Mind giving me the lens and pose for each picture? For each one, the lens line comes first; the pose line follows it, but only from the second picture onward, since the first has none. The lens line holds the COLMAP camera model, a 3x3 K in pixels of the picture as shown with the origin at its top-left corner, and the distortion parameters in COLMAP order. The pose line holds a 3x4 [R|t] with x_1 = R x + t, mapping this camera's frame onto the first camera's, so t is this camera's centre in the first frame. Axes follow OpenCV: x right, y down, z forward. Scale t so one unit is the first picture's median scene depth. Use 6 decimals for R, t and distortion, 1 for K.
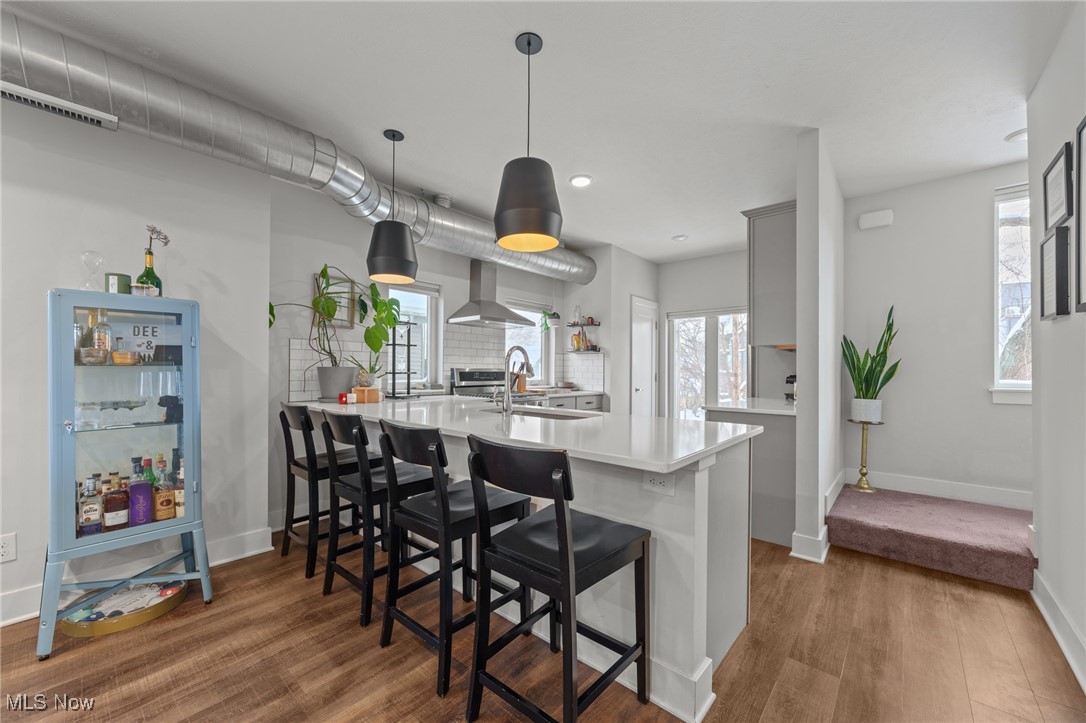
lens RADIAL K [[414.3, 0, 537.5], [0, 414.3, 368.6], [0, 0, 1]] dist [-0.003799, 0.001203]
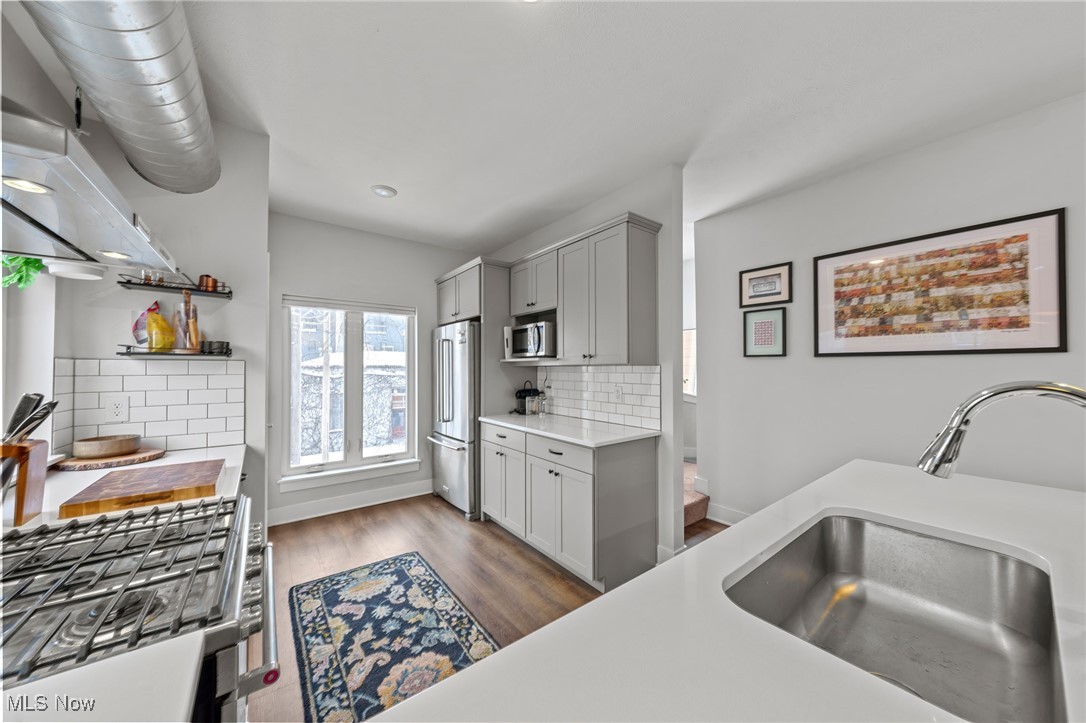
lens RADIAL K [[369.1, 0, 538.6], [0, 369.1, 368.1], [0, 0, 1]] dist [-0.004301, 0.000305]
pose [[0.204278, -0.003675, 0.978906, -0.236716], [0.002664, 0.999991, 0.003199, -0.040672], [-0.978909, 0.001955, 0.204286, 0.821208]]
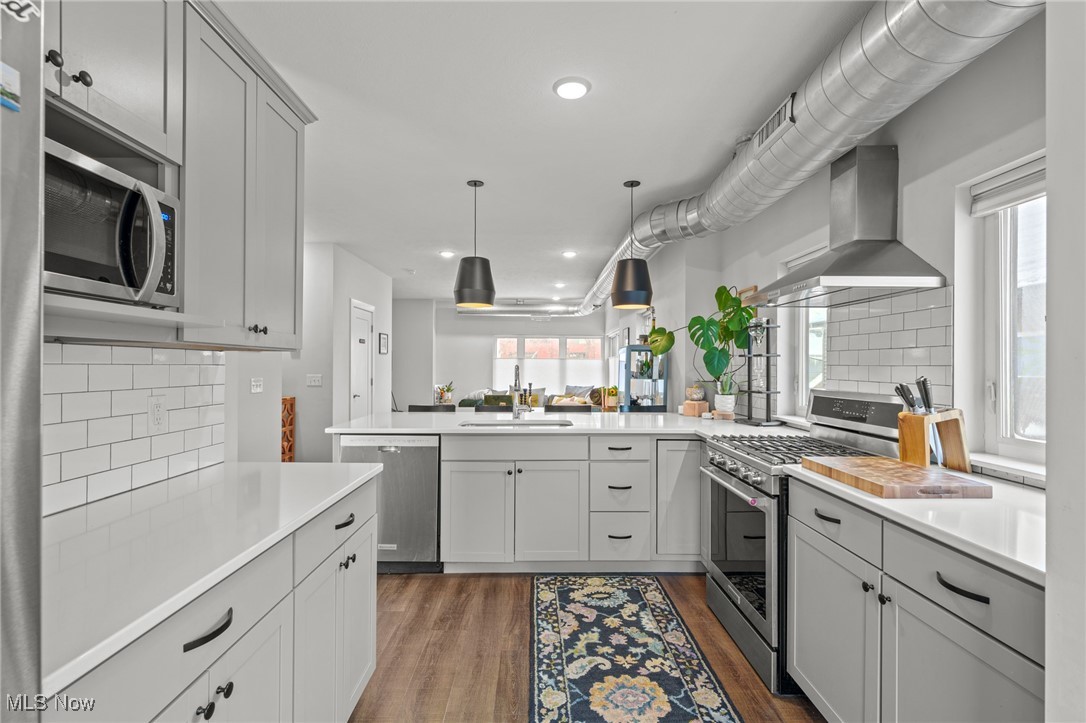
lens RADIAL K [[500.3, 0, 536.5], [0, 500.3, 366.1], [0, 0, 1]] dist [0.004004, -0.001630]
pose [[-0.748533, -0.010070, -0.663021, 0.576298], [-0.008486, 0.999948, -0.005607, -0.028021], [0.663043, 0.001429, -0.748580, 1.375417]]
